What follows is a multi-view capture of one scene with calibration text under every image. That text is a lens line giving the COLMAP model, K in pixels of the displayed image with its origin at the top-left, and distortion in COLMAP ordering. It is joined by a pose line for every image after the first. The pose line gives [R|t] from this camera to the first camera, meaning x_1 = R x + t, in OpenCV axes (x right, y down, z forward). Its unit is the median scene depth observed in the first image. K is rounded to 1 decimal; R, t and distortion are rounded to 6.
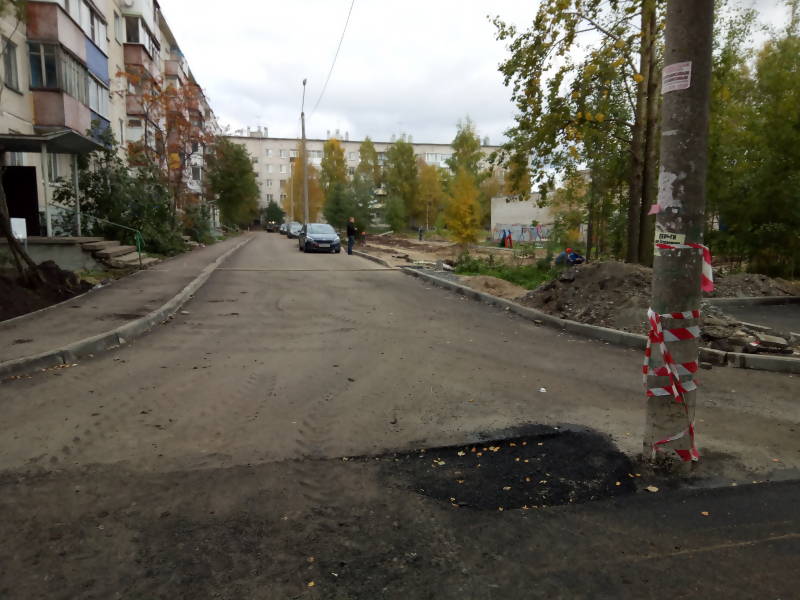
lens RADIAL K [[599.2, 0, 401.1], [0, 599.2, 295.5], [0, 0, 1]] dist [0.009243, -0.005731]
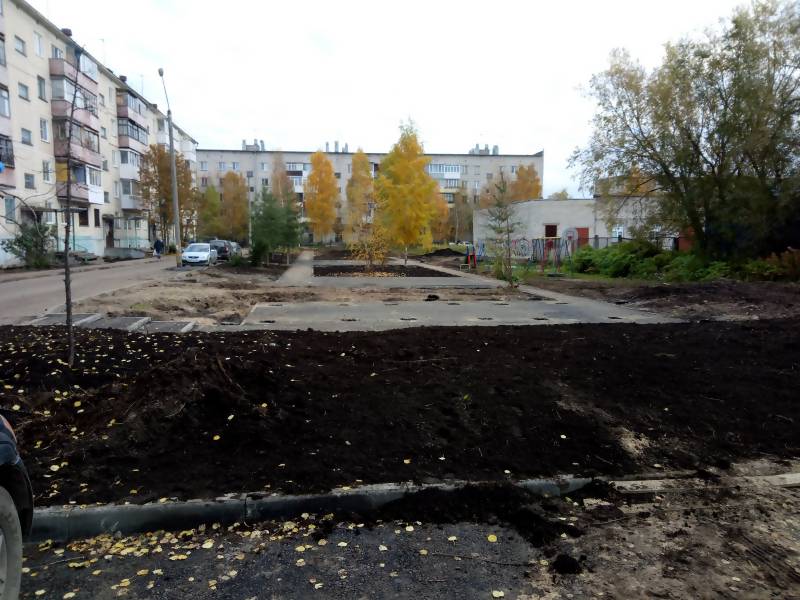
lens RADIAL K [[595.3, 0, 398.2], [0, 595.3, 296.7], [0, 0, 1]] dist [0.039756, -0.048326]
pose [[0.996944, -0.002165, -0.078095, 0.563819], [0.000591, 0.999796, -0.020169, -0.070535], [0.078122, 0.020061, 0.996742, 0.506040]]
